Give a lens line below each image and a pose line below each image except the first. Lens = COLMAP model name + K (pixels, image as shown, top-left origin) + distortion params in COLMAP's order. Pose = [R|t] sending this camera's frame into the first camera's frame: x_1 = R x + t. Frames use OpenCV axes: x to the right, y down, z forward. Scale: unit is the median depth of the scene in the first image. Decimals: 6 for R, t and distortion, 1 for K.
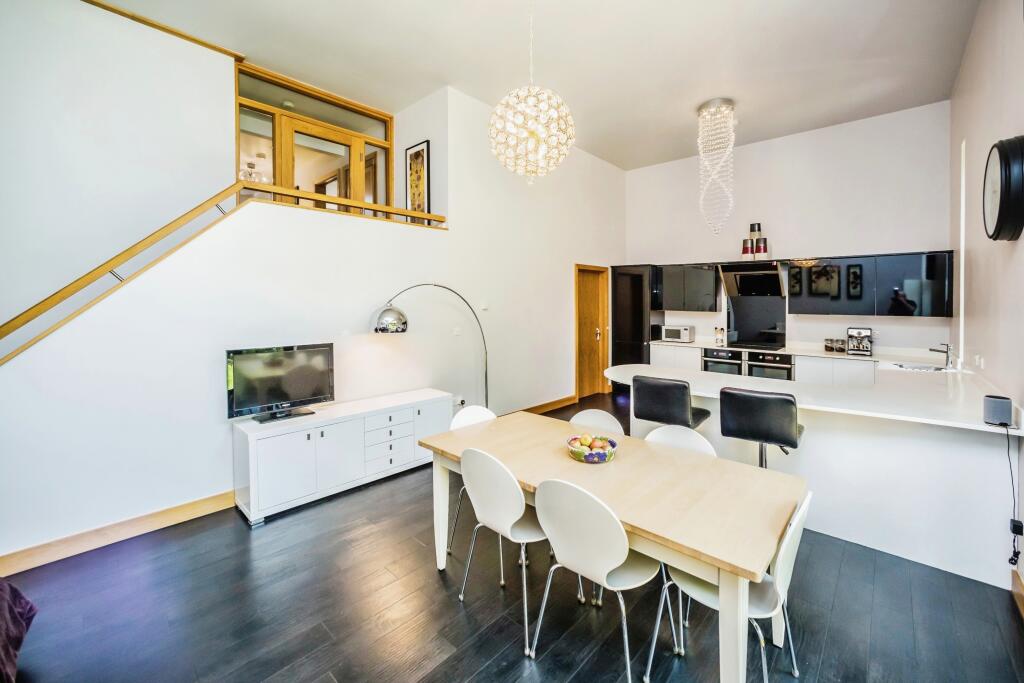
lens RADIAL K [[425.3, 0, 509.9], [0, 425.3, 298.7], [0, 0, 1]] dist [0.000083, 0.000011]
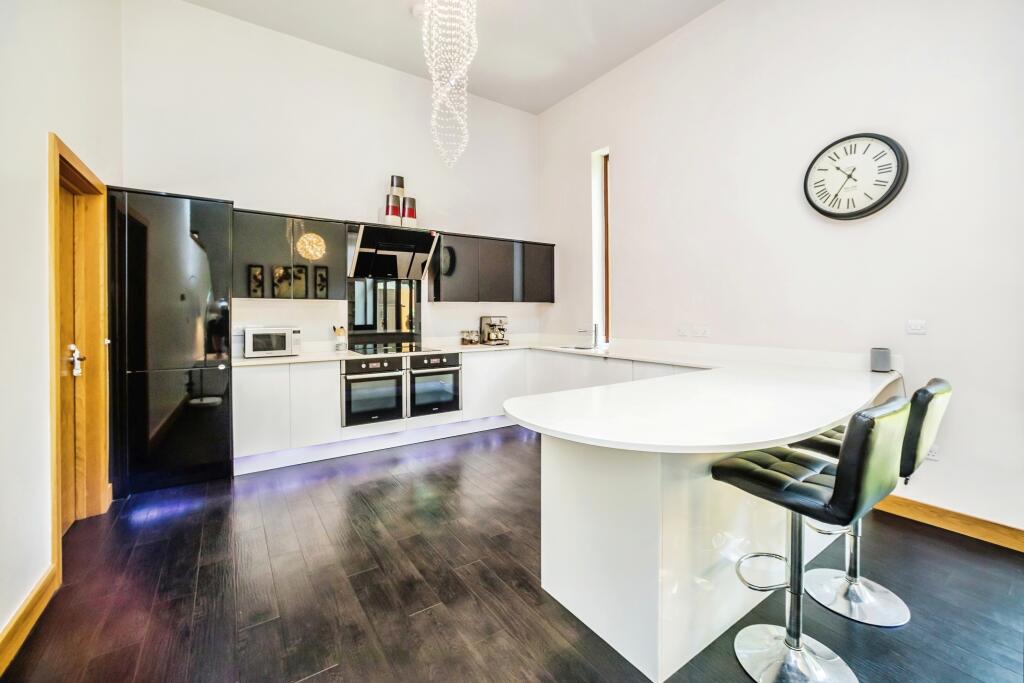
lens RADIAL K [[428.2, 0, 509.8], [0, 428.2, 312.5], [0, 0, 1]] dist [-0.001242, -0.000112]
pose [[0.246816, -0.003551, 0.969056, -0.066690], [0.007793, 0.999968, 0.001679, 0.052007], [-0.969031, 0.007137, 0.246836, 0.639760]]
